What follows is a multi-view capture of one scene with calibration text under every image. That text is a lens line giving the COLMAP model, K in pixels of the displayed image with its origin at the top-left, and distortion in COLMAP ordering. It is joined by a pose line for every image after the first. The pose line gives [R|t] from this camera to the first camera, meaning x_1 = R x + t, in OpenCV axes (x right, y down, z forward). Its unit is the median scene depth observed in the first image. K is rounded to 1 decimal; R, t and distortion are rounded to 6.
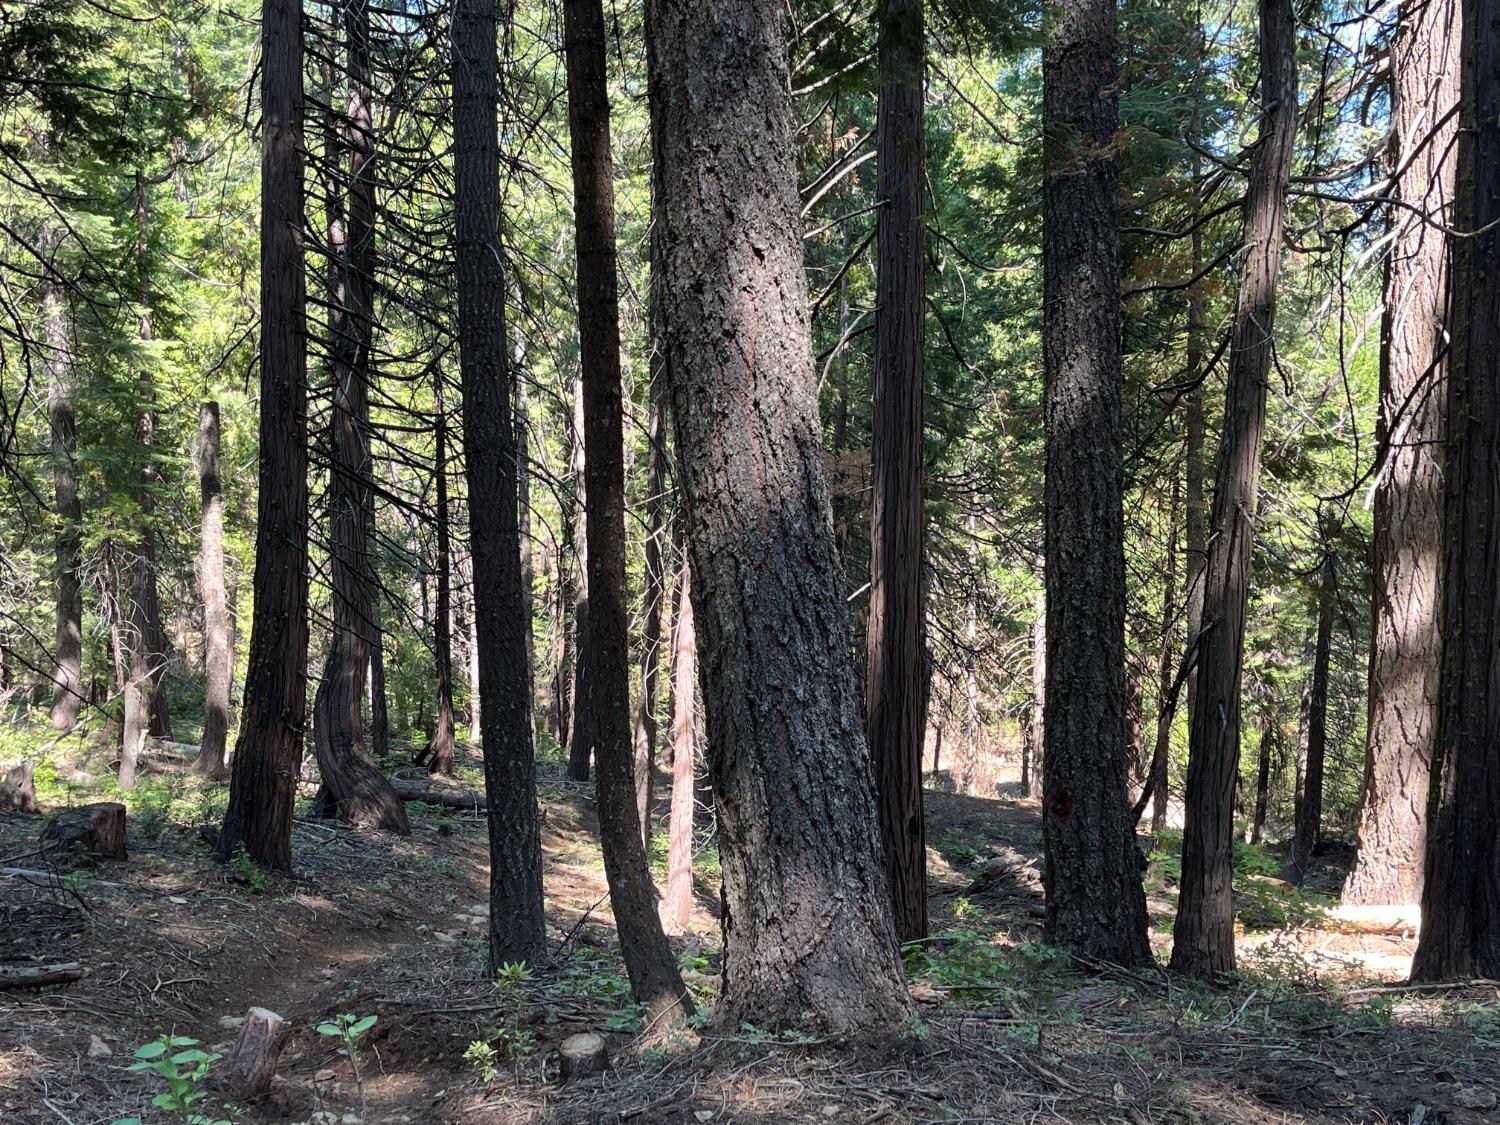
lens RADIAL K [[1635.8, 0, 750.0], [0, 1635.8, 562.5], [0, 0, 1]] dist [0.117938, -0.223633]
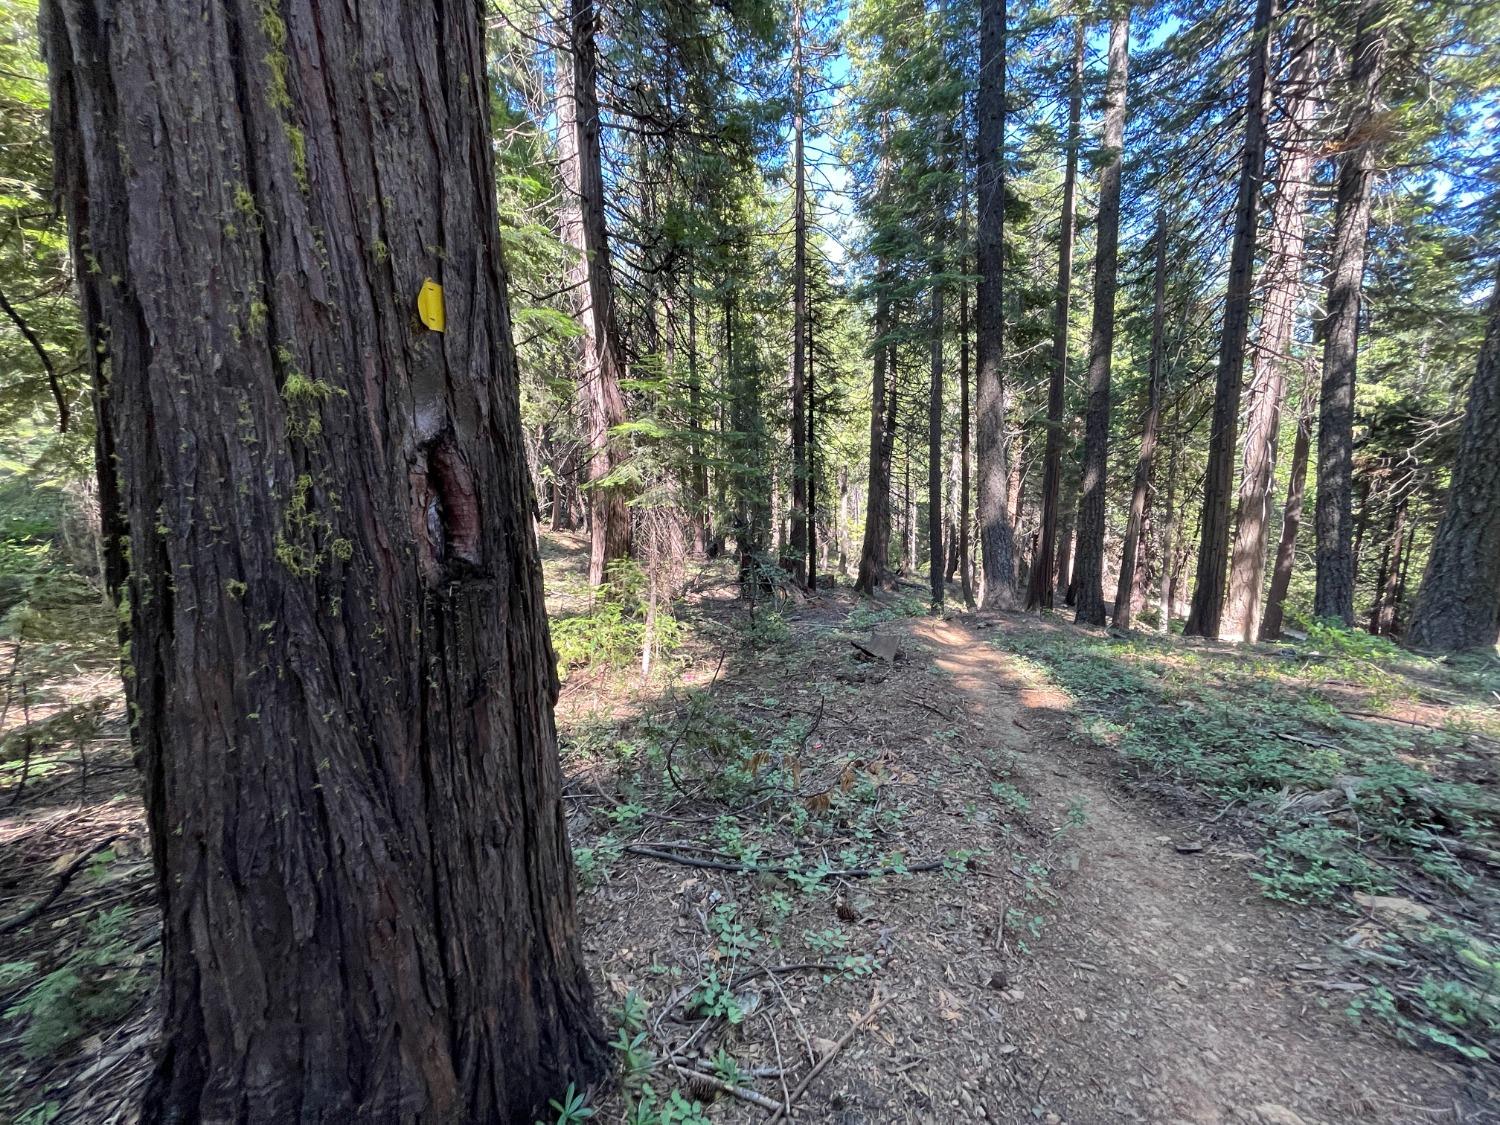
lens RADIAL K [[603.5, 0, 750.0], [0, 603.5, 562.5], [0, 0, 1]] dist [-0.000383, -0.000322]
pose [[0.912345, 0.054107, -0.405832, 0.025137], [-0.016382, 0.995260, 0.095863, -0.016858], [0.409095, -0.080812, 0.908906, -0.347538]]
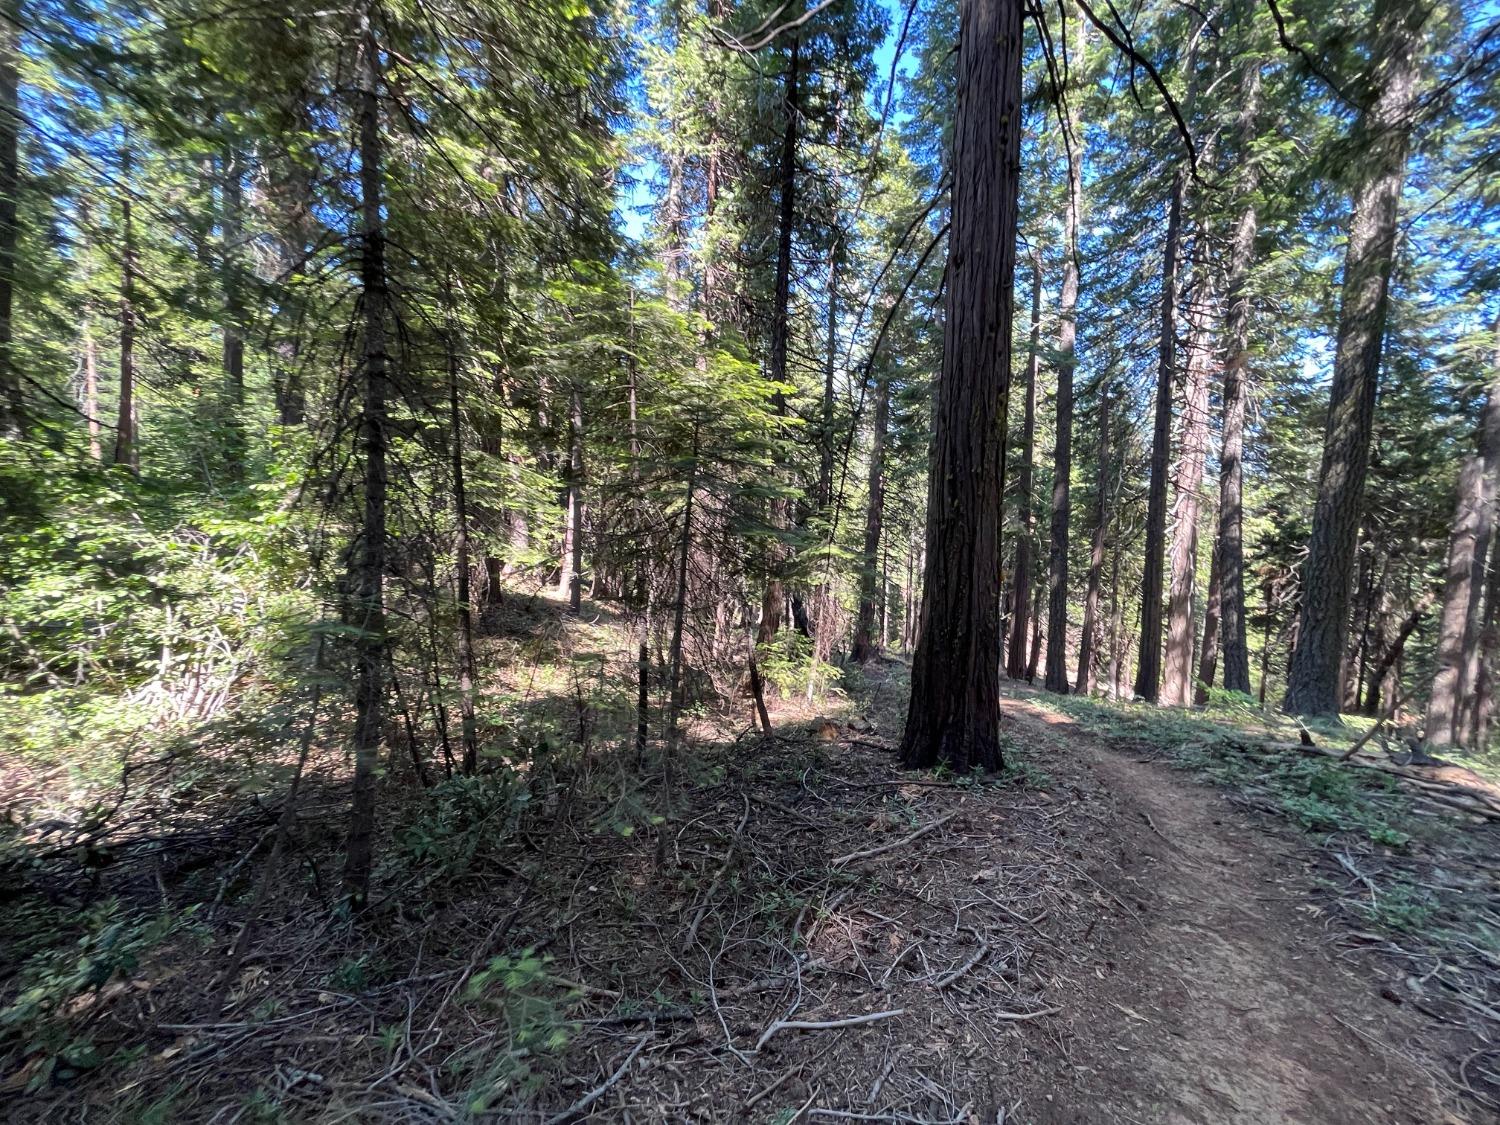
lens RADIAL K [[605.7, 0, 756.0], [0, 605.7, 559.5], [0, 0, 1]] dist [-0.000743, -0.000078]
pose [[0.939224, 0.051912, -0.339359, -0.022454], [-0.066389, 0.997306, -0.031183, -0.022366], [0.336826, 0.051817, 0.940140, -0.543986]]
